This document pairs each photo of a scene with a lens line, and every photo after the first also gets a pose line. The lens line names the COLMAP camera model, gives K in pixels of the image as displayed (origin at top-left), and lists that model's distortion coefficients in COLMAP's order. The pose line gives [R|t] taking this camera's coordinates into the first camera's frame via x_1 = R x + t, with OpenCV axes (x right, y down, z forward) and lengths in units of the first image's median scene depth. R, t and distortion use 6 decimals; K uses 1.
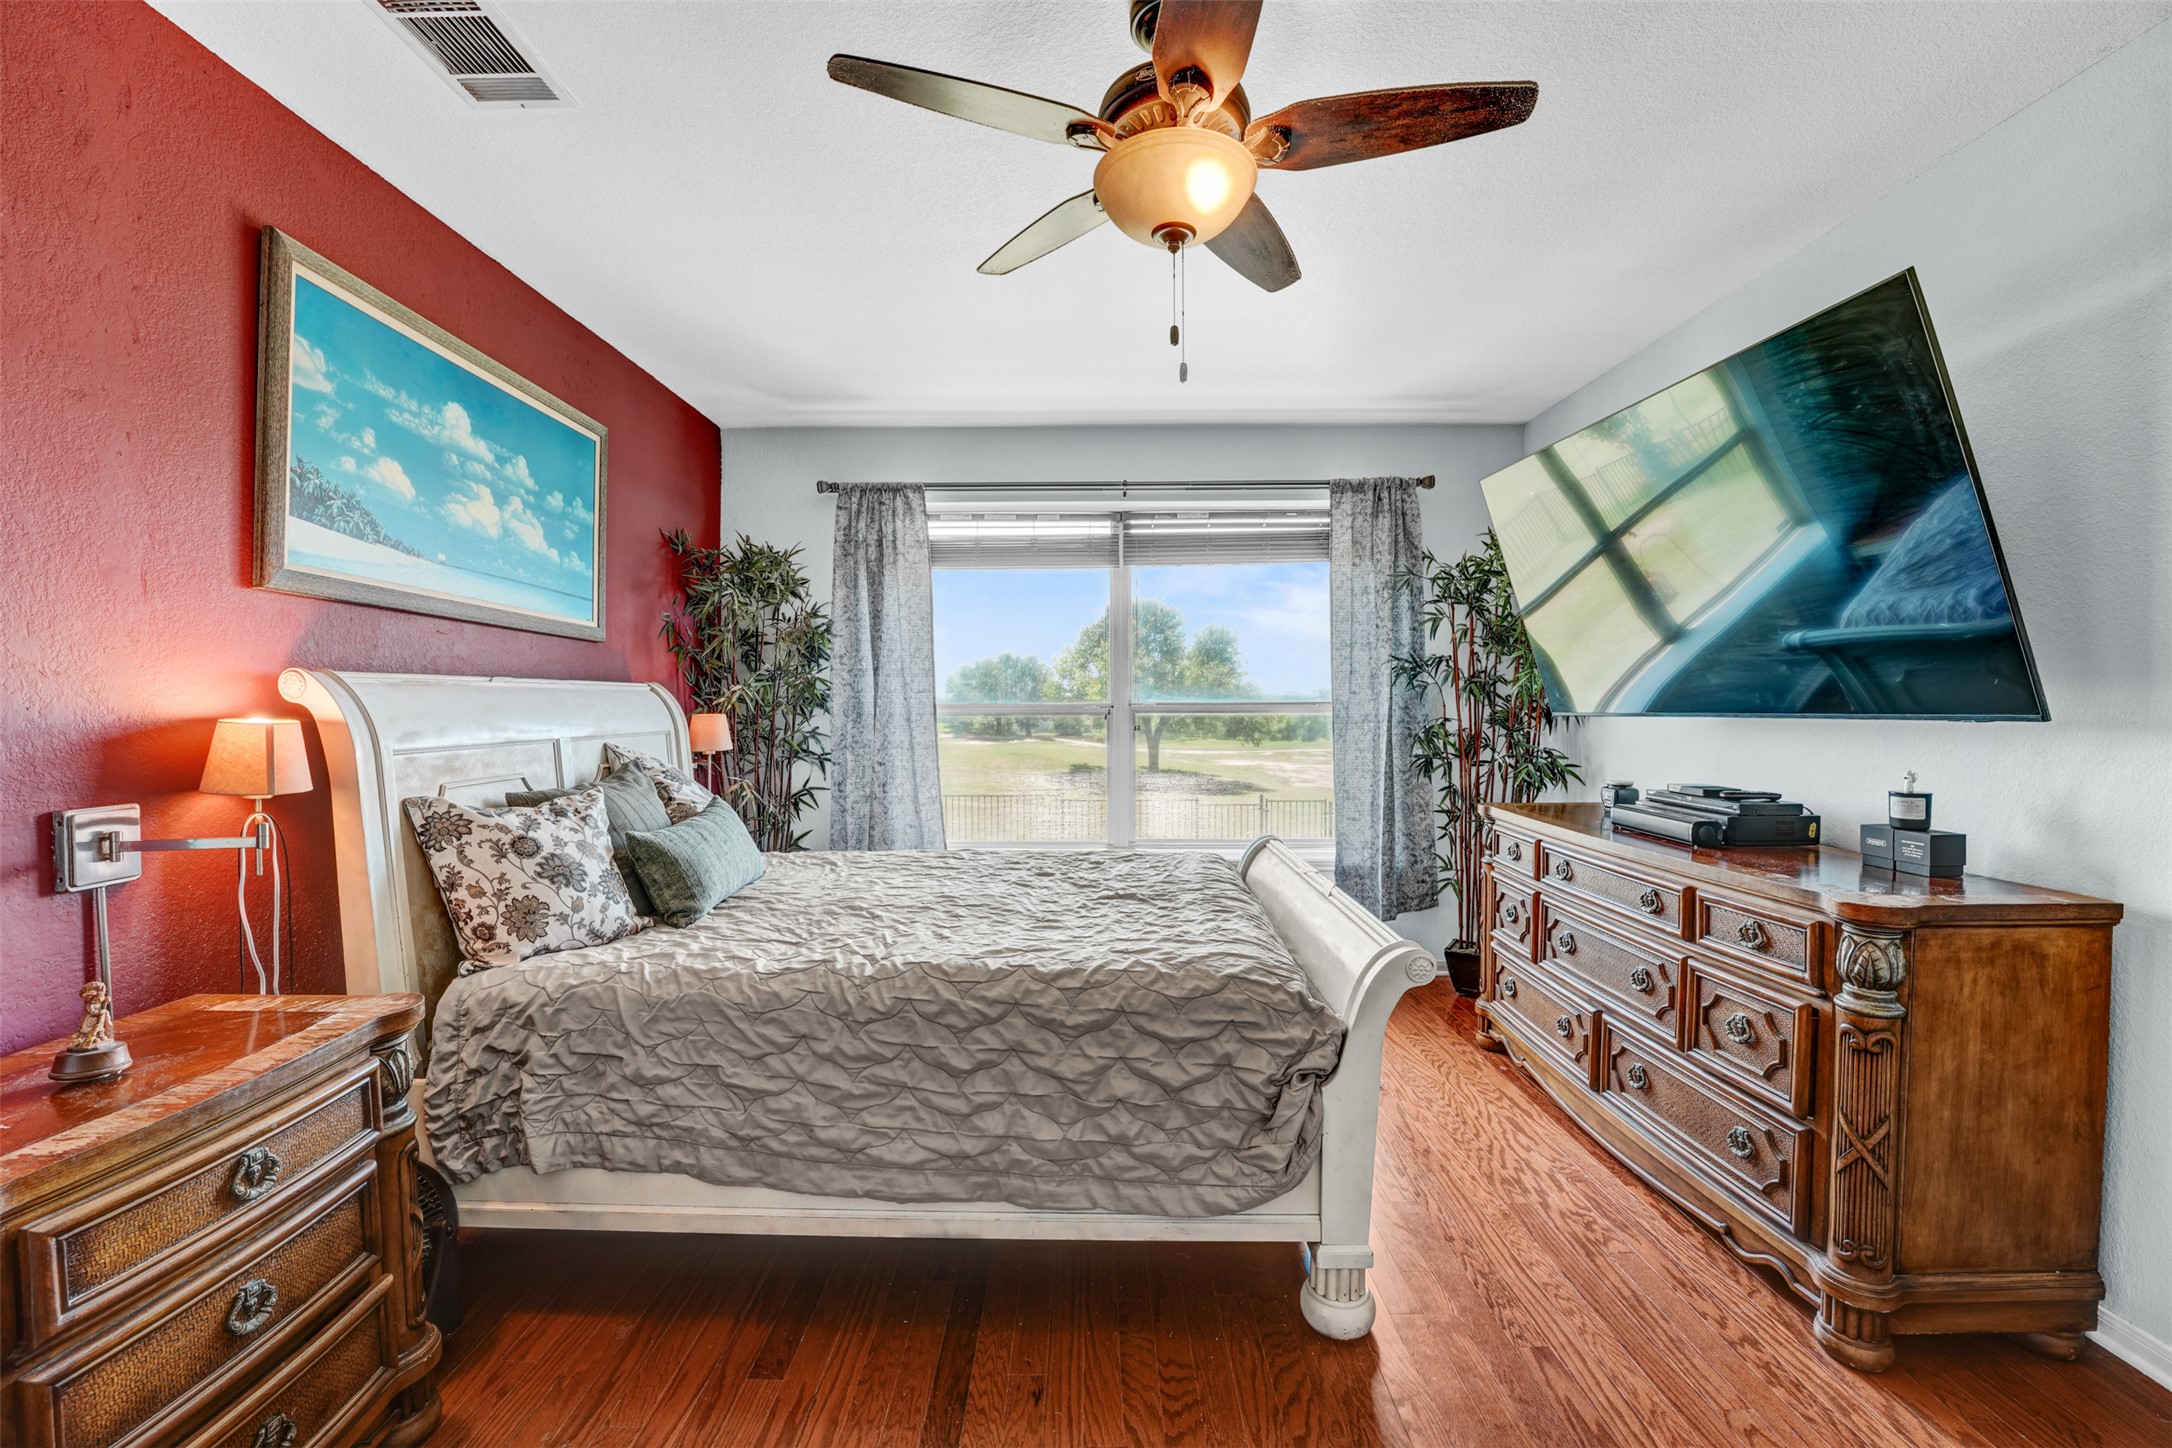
lens RADIAL K [[884.5, 0, 1073.2], [0, 884.5, 729.7], [0, 0, 1]] dist [-0.030498, 0.003190]
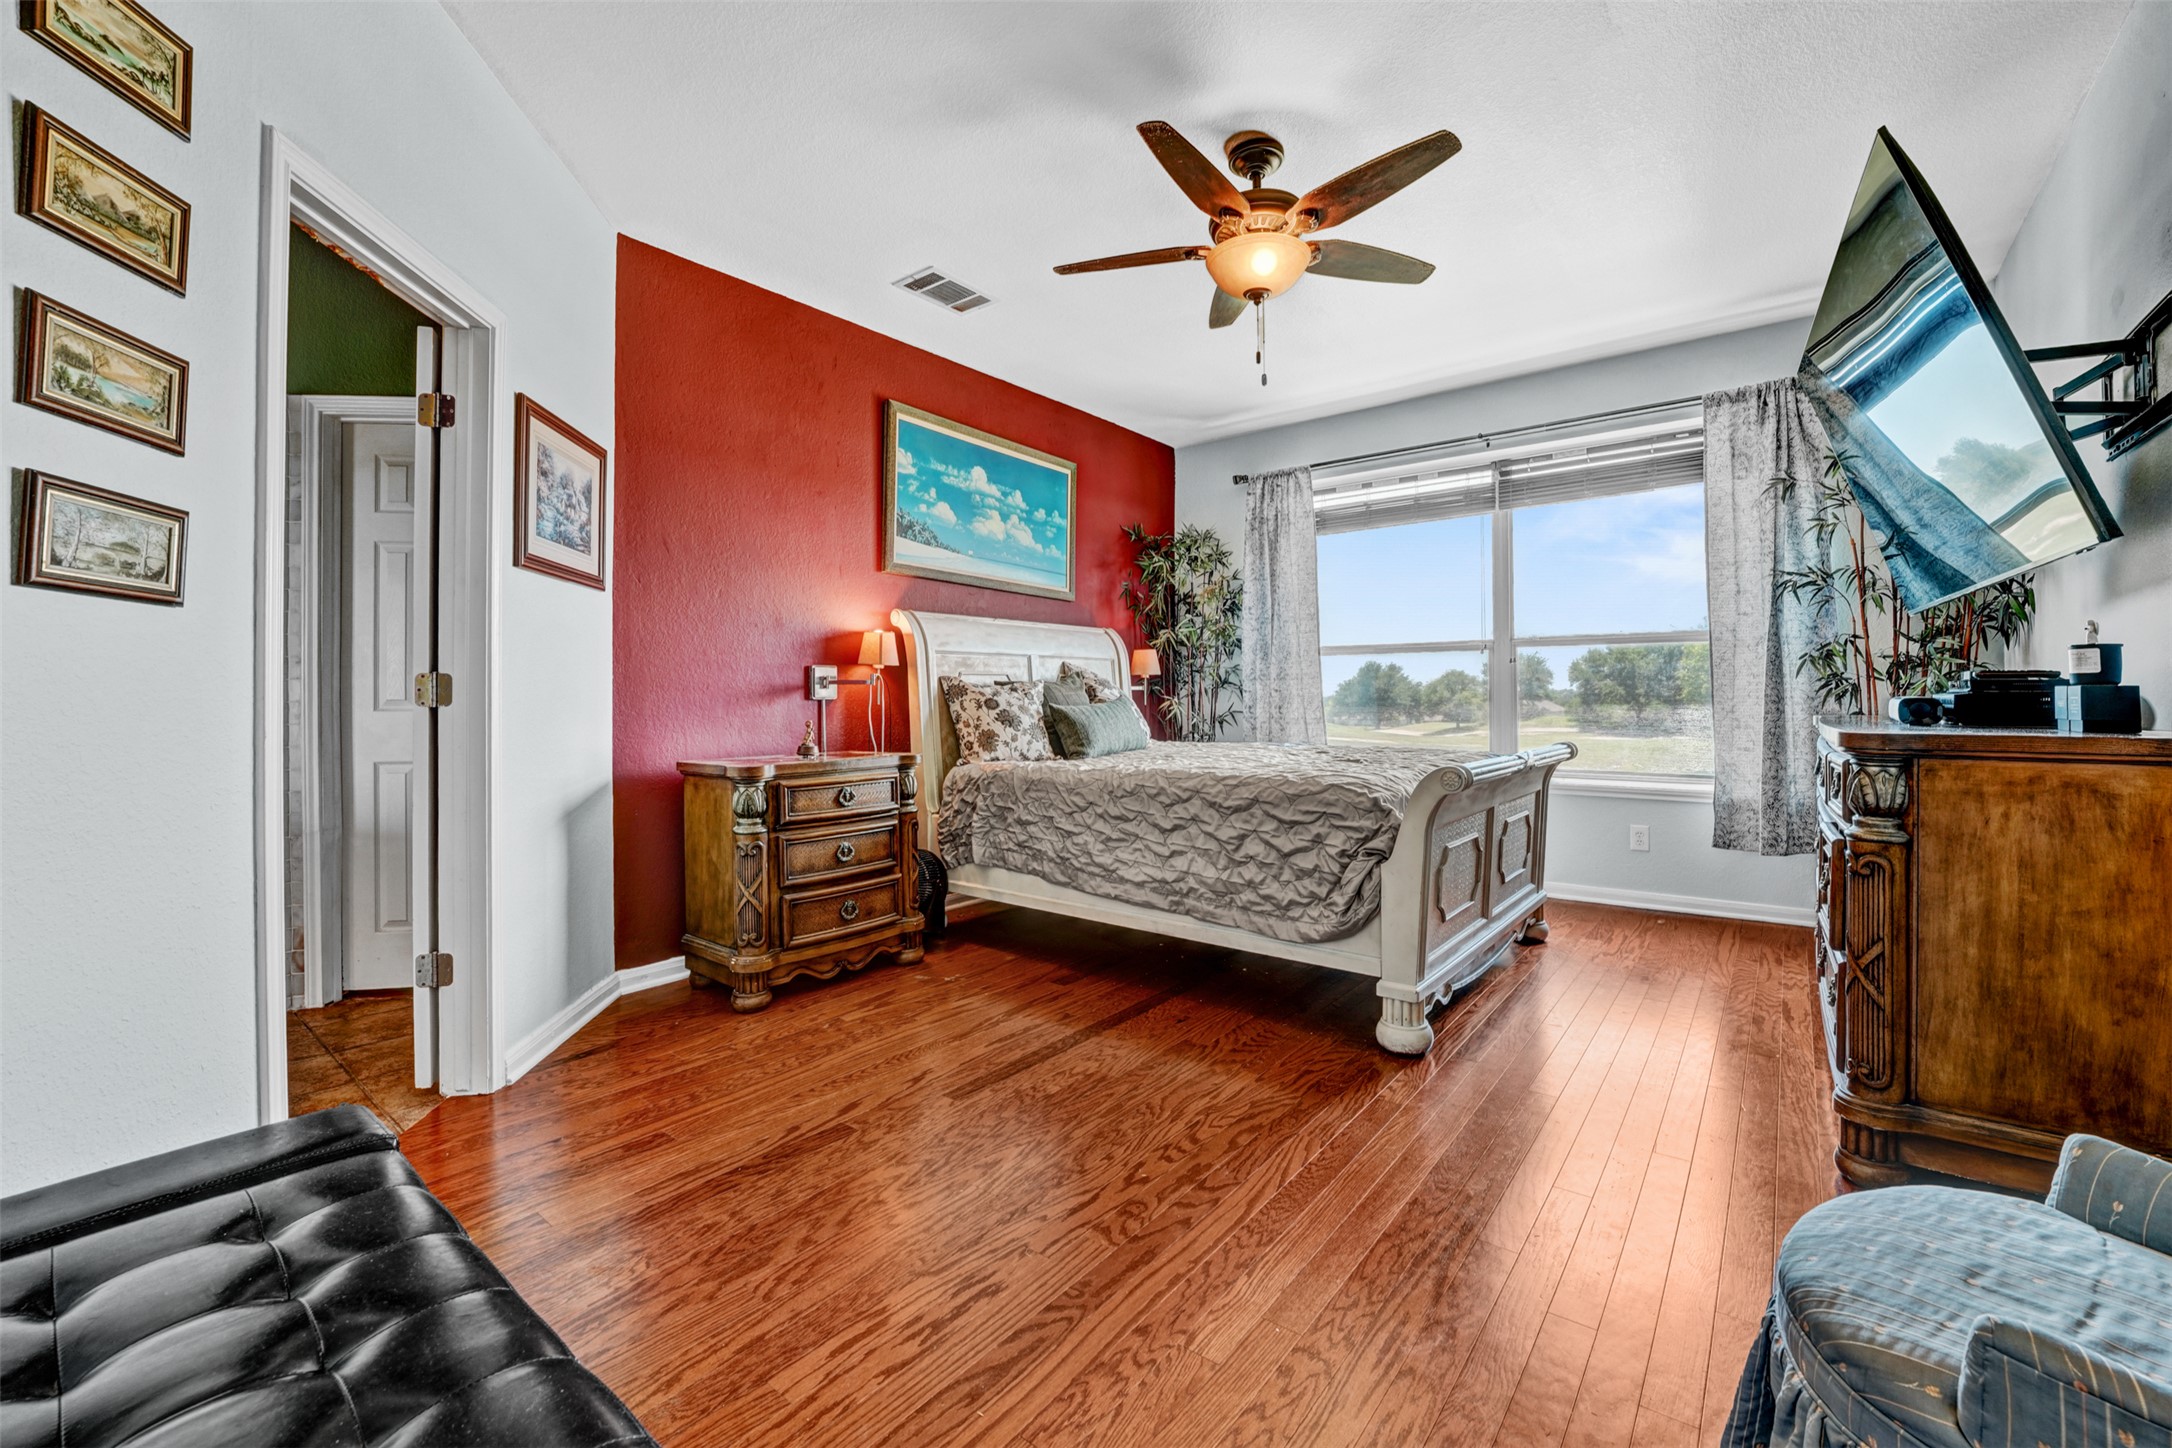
lens RADIAL K [[884.5, 0, 1073.2], [0, 884.5, 729.7], [0, 0, 1]] dist [-0.030498, 0.003190]
pose [[0.781296, 0.020758, -0.623816, 0.758382], [-0.016402, 0.999784, 0.012726, 0.182900], [0.623945, 0.000289, 0.781468, -0.392355]]
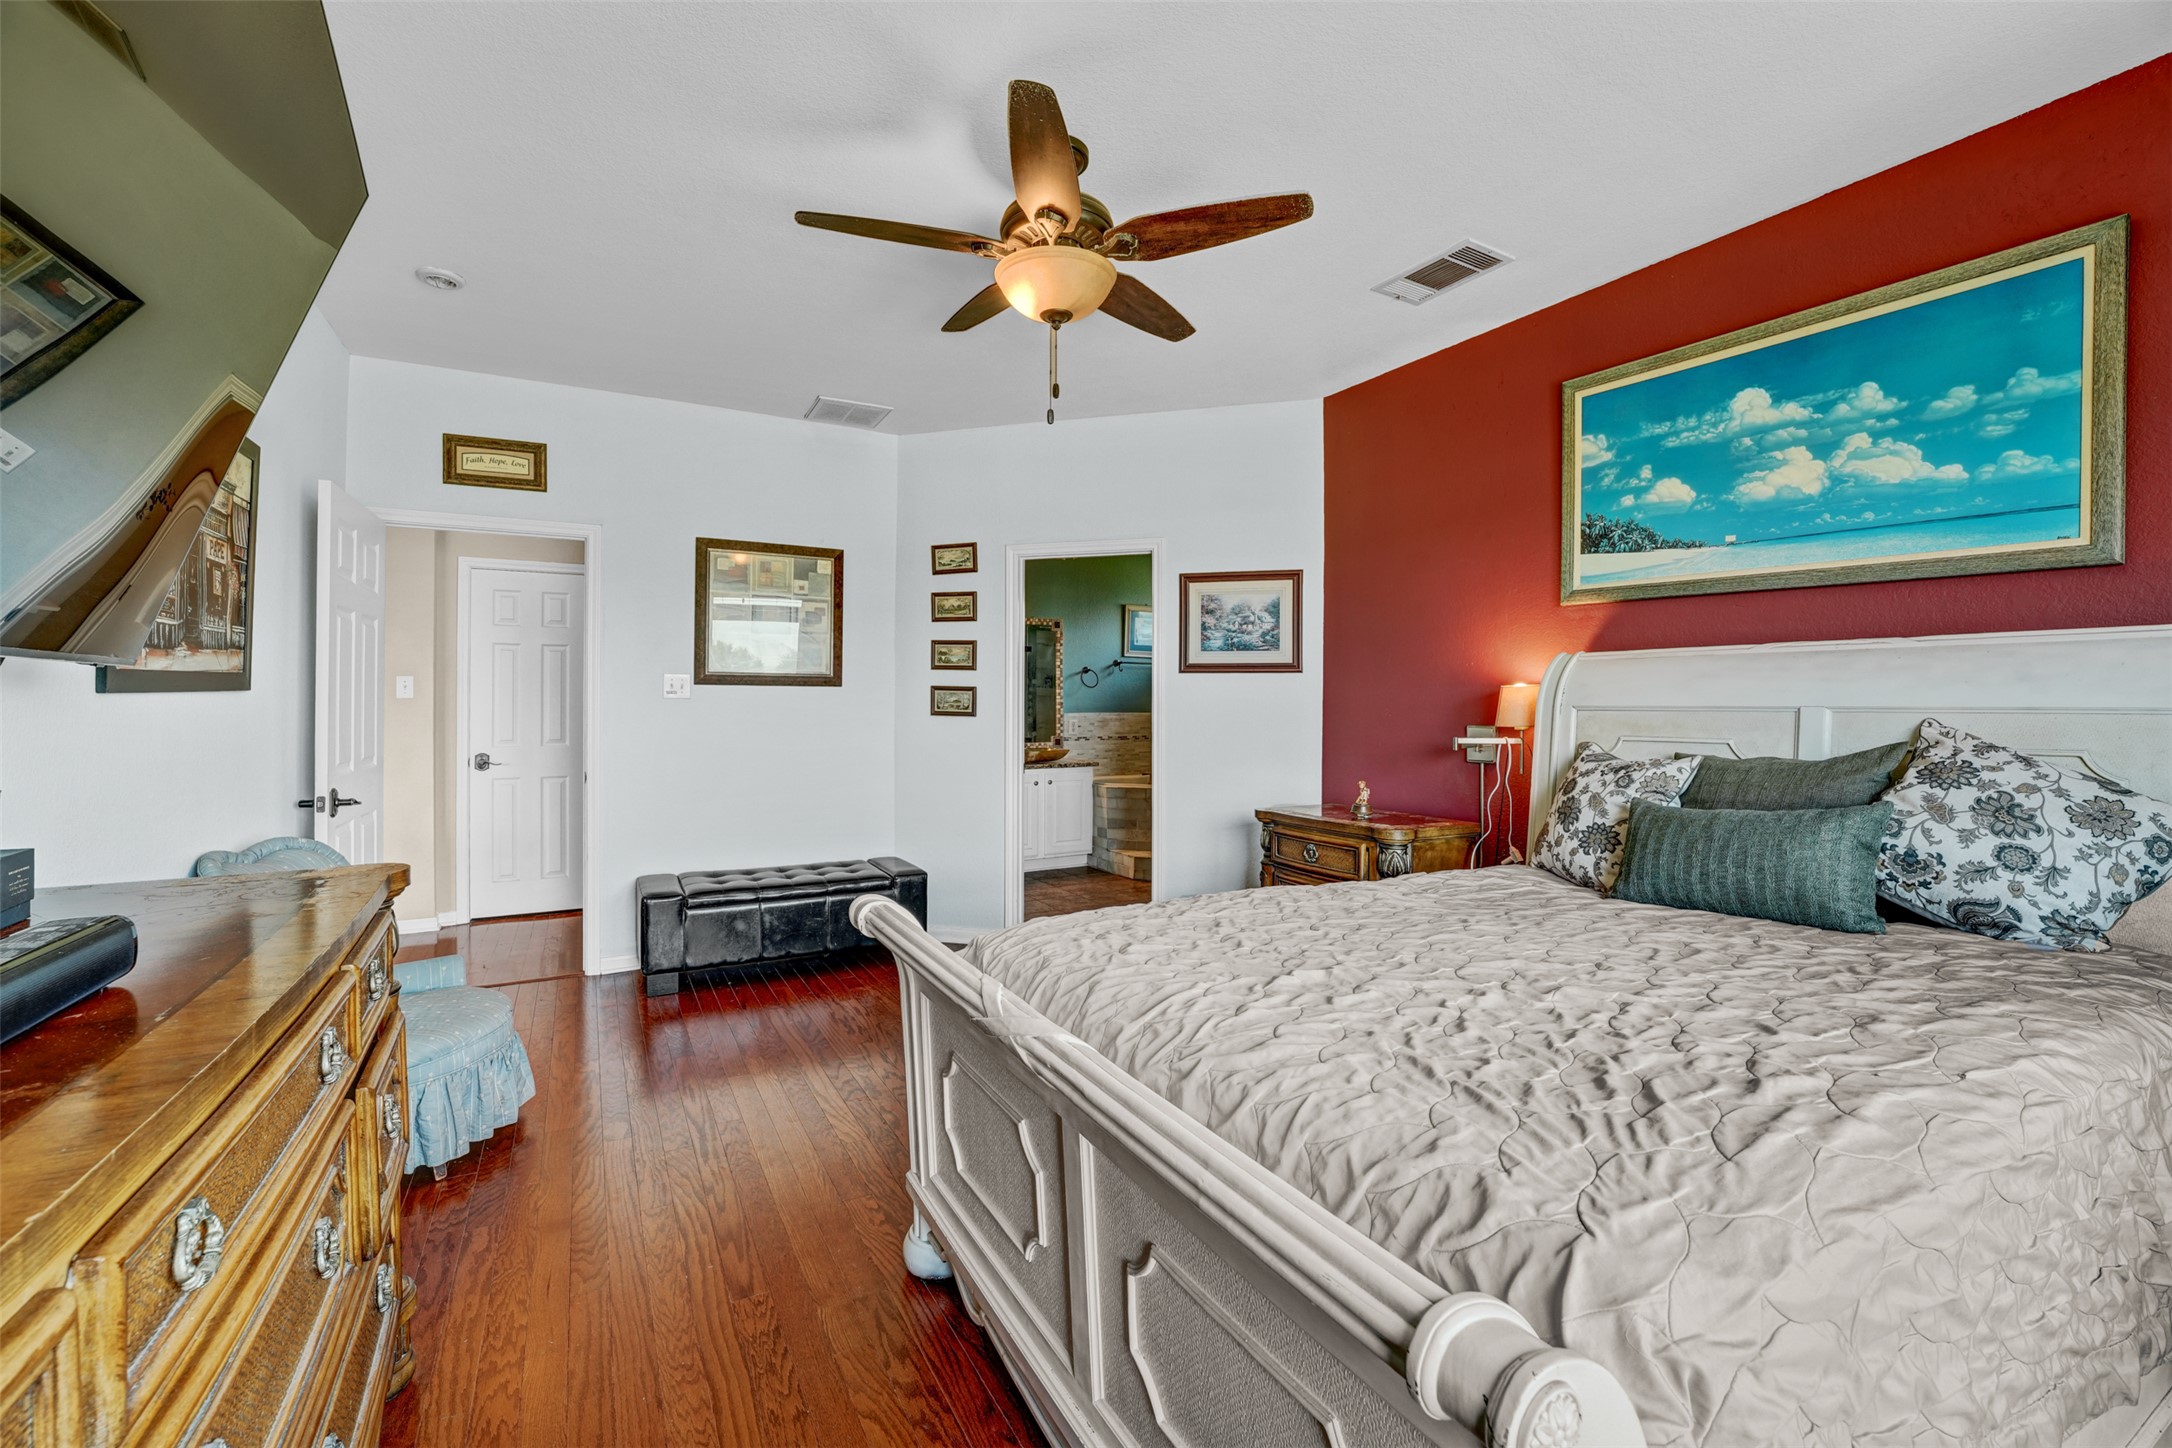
lens RADIAL K [[884.5, 0, 1073.2], [0, 884.5, 729.7], [0, 0, 1]] dist [-0.030498, 0.003190]
pose [[-0.867385, 0.011653, -0.497501, 0.682363], [-0.018075, 0.998328, 0.054898, -0.002632], [0.497309, 0.056611, -0.865724, 1.941377]]
